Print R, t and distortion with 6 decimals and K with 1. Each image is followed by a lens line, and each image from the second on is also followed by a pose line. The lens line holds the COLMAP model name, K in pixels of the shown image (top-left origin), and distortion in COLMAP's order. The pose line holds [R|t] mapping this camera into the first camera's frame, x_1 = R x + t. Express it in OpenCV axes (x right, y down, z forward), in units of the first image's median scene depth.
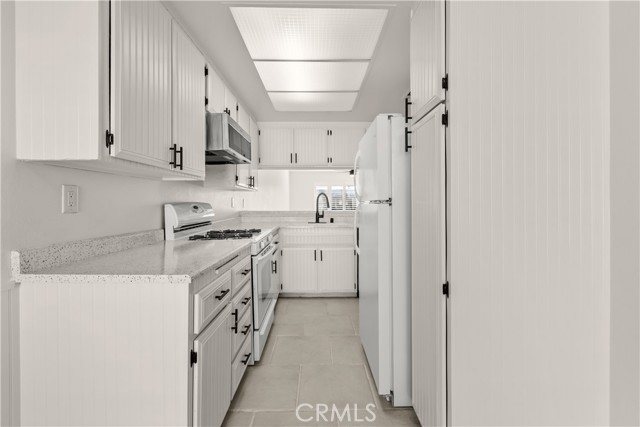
lens RADIAL K [[289.0, 0, 321.6], [0, 289.0, 206.7], [0, 0, 1]] dist [0.003967, 0.000431]
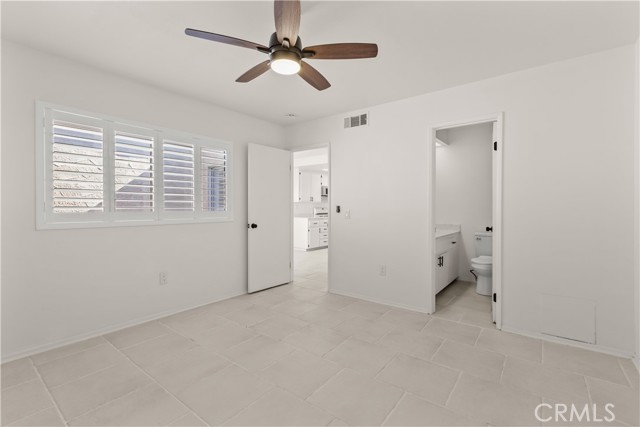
lens RADIAL K [[289.0, 0, 321.6], [0, 289.0, 206.7], [0, 0, 1]] dist [0.003967, 0.000431]
pose [[0.782274, 0.006526, -0.622900, 2.272273], [-0.011015, 0.999934, -0.003358, -0.012577], [0.622837, 0.009488, 0.782294, -2.338596]]
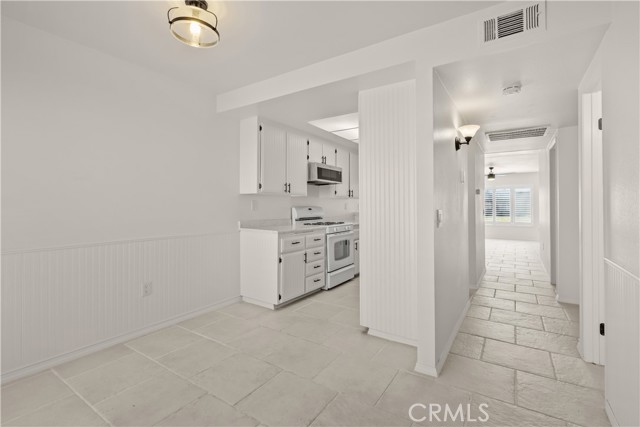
lens RADIAL K [[289.0, 0, 321.6], [0, 289.0, 206.7], [0, 0, 1]] dist [0.003967, 0.000431]
pose [[0.824336, 0.001950, -0.566098, 0.859343], [-0.008313, 0.999928, -0.008661, 0.004070], [0.566040, 0.011845, 0.824292, -0.645559]]
